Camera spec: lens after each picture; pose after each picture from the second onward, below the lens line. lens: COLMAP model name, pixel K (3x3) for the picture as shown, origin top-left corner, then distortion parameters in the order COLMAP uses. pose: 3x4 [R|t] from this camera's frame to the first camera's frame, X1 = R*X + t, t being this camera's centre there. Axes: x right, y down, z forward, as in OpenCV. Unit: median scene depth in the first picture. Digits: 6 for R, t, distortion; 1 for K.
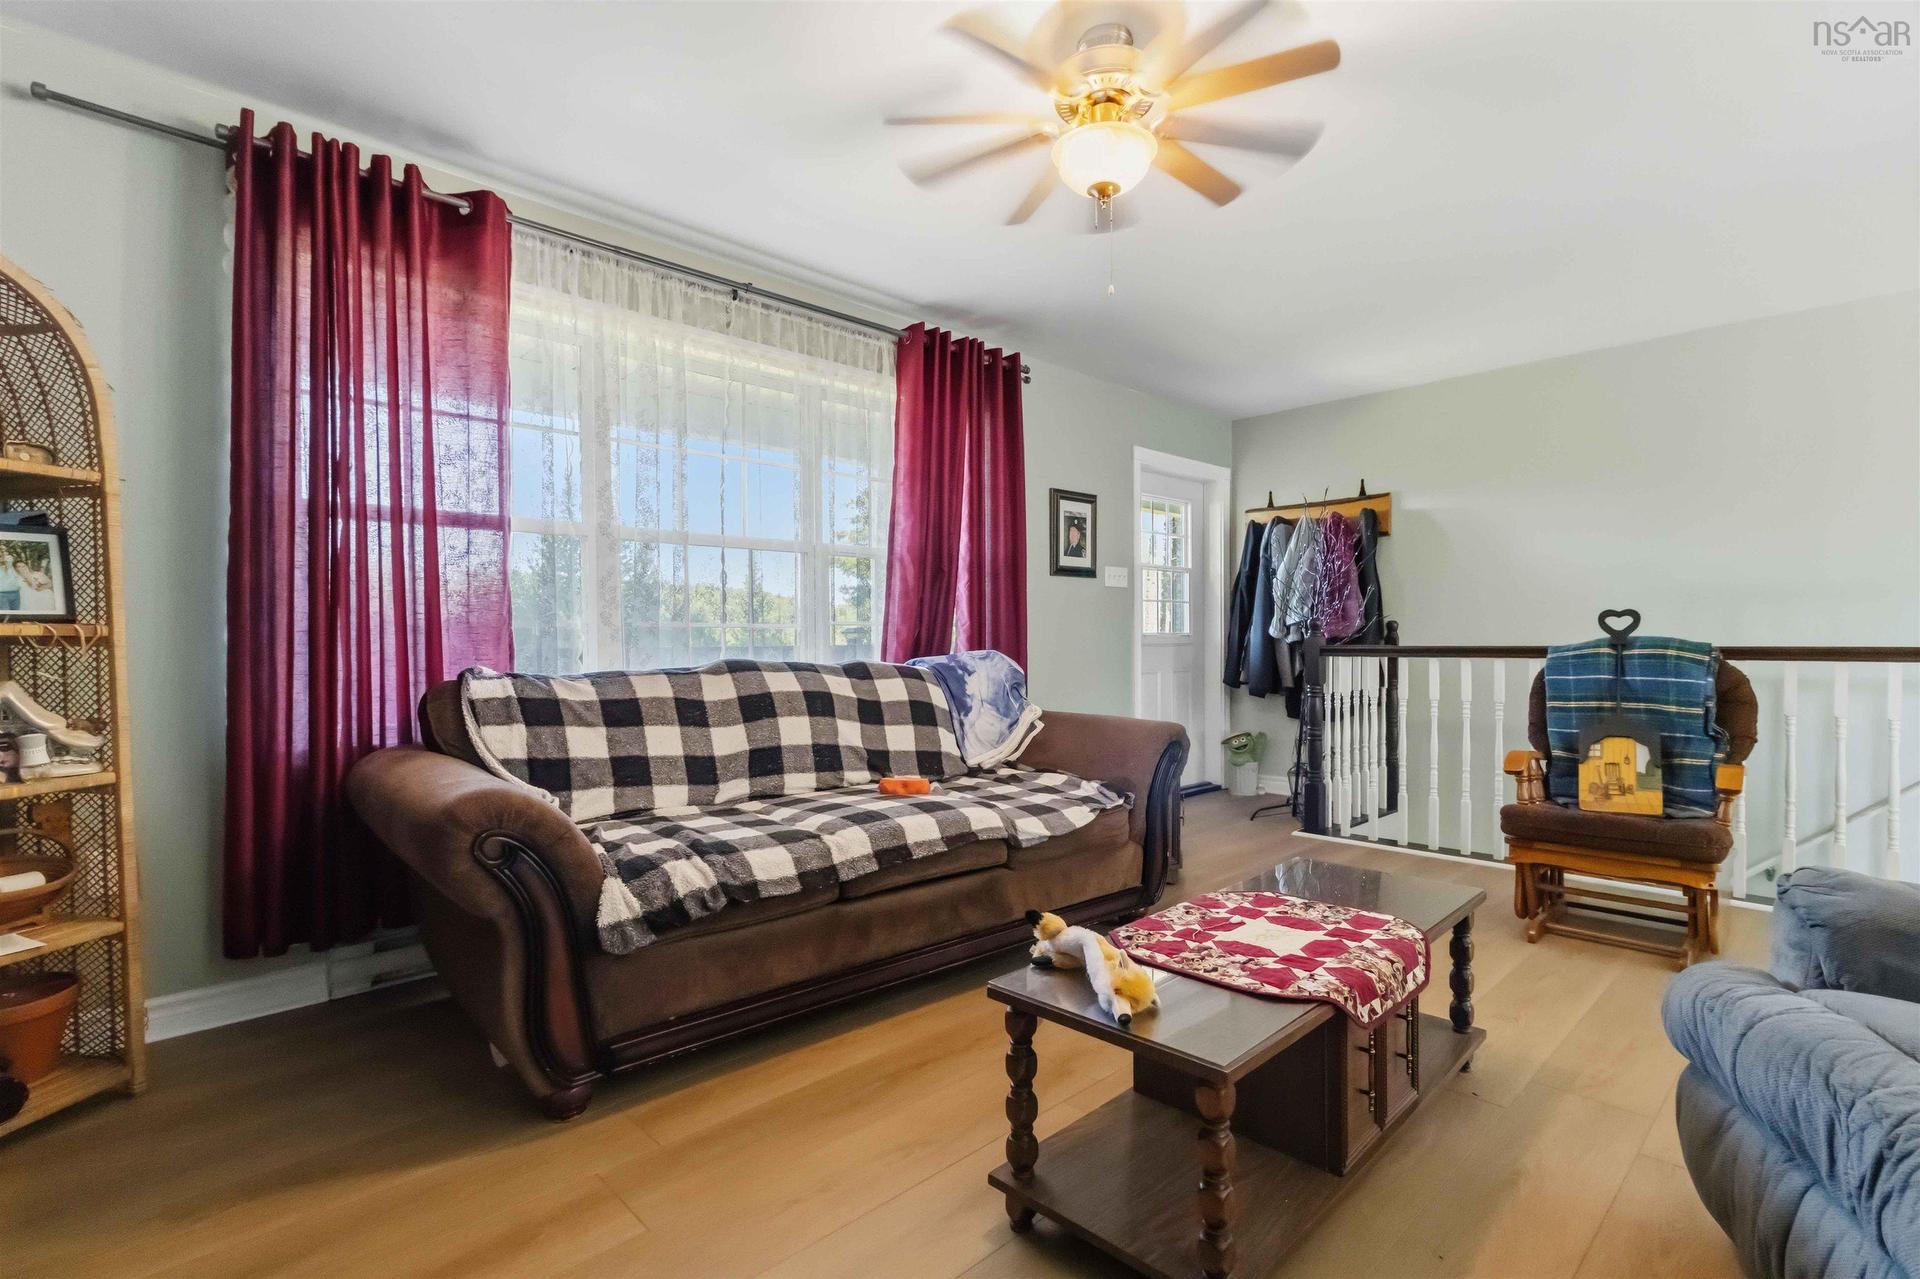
lens RADIAL K [[909.5, 0, 959.7], [0, 909.5, 644.6], [0, 0, 1]] dist [-0.002188, -0.000109]
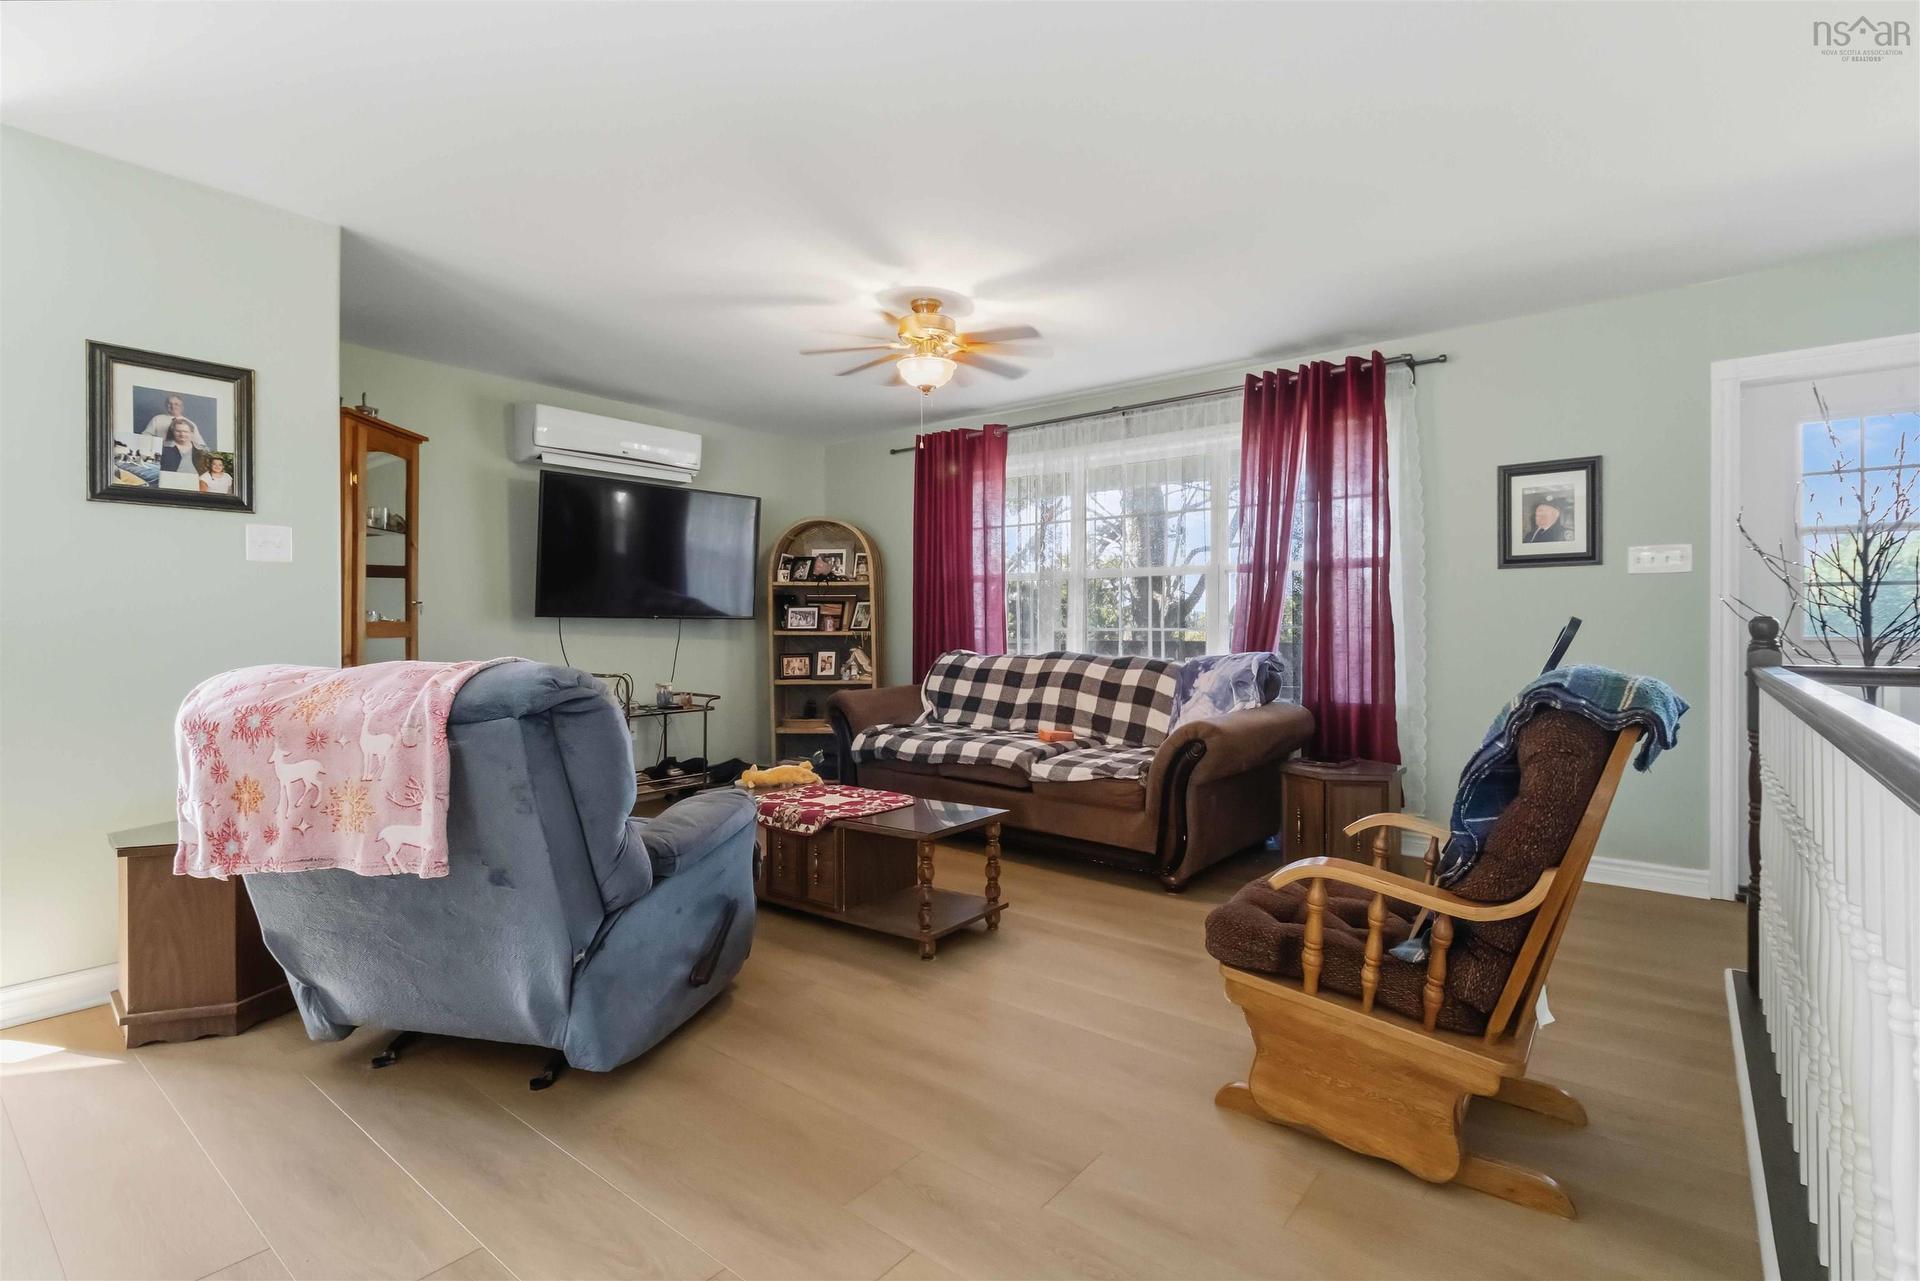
lens RADIAL K [[892.6, 0, 974.2], [0, 892.6, 628.5], [0, 0, 1]] dist [0.006356, -0.000955]
pose [[0.144368, 0.002066, -0.989522, 0.854158], [-0.004867, 0.999987, 0.001378, -0.017773], [0.989512, 0.004617, 0.144376, 0.382702]]
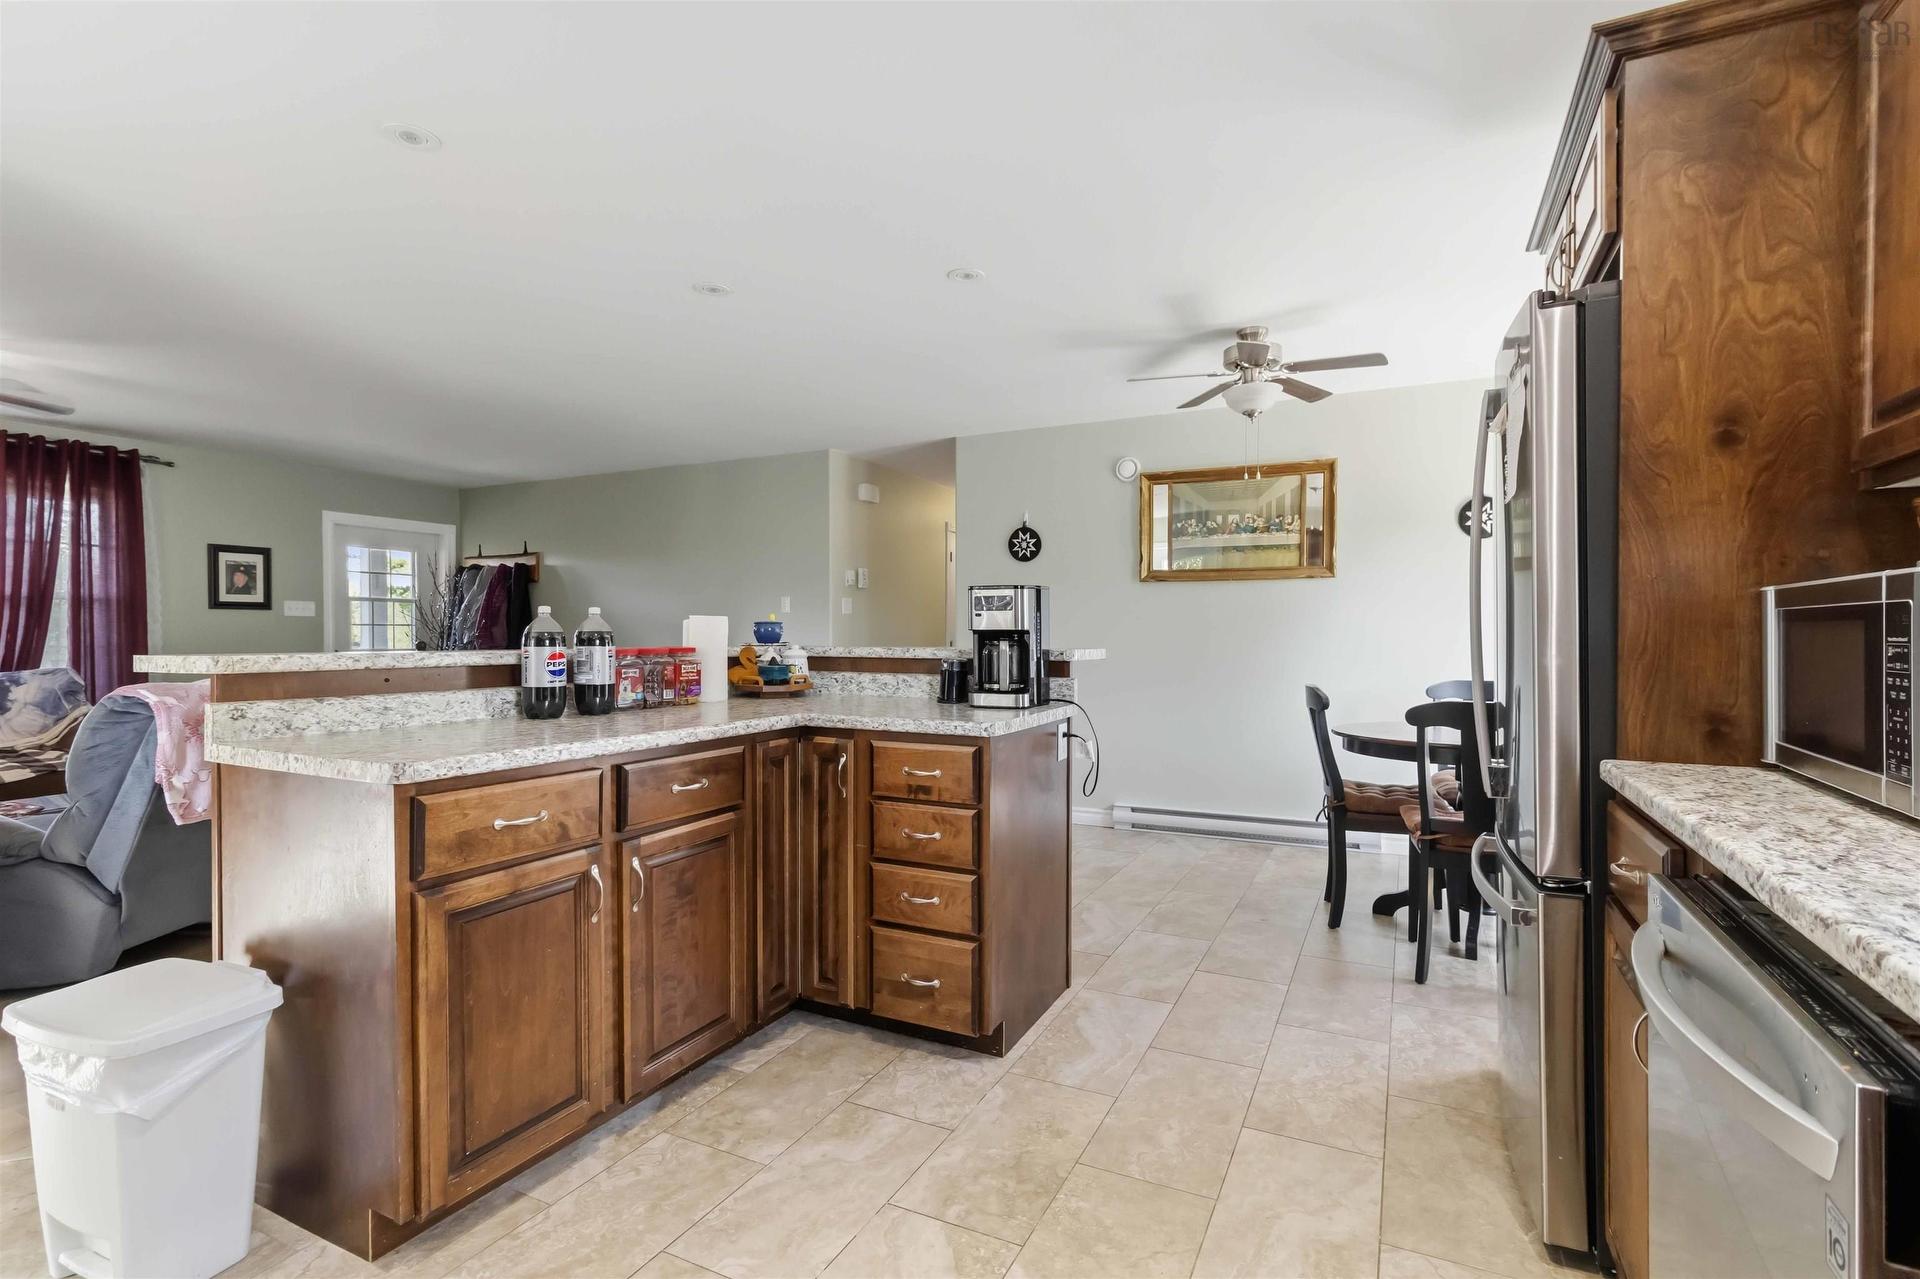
lens RADIAL K [[892.6, 0, 969.8], [0, 892.6, 642.7], [0, 0, 1]] dist [0.006356, -0.000955]
pose [[0.935868, -0.002662, 0.352342, 0.677376], [0.002390, 0.999996, 0.001207, -0.024109], [-0.352343, -0.000288, 0.935871, -0.631914]]
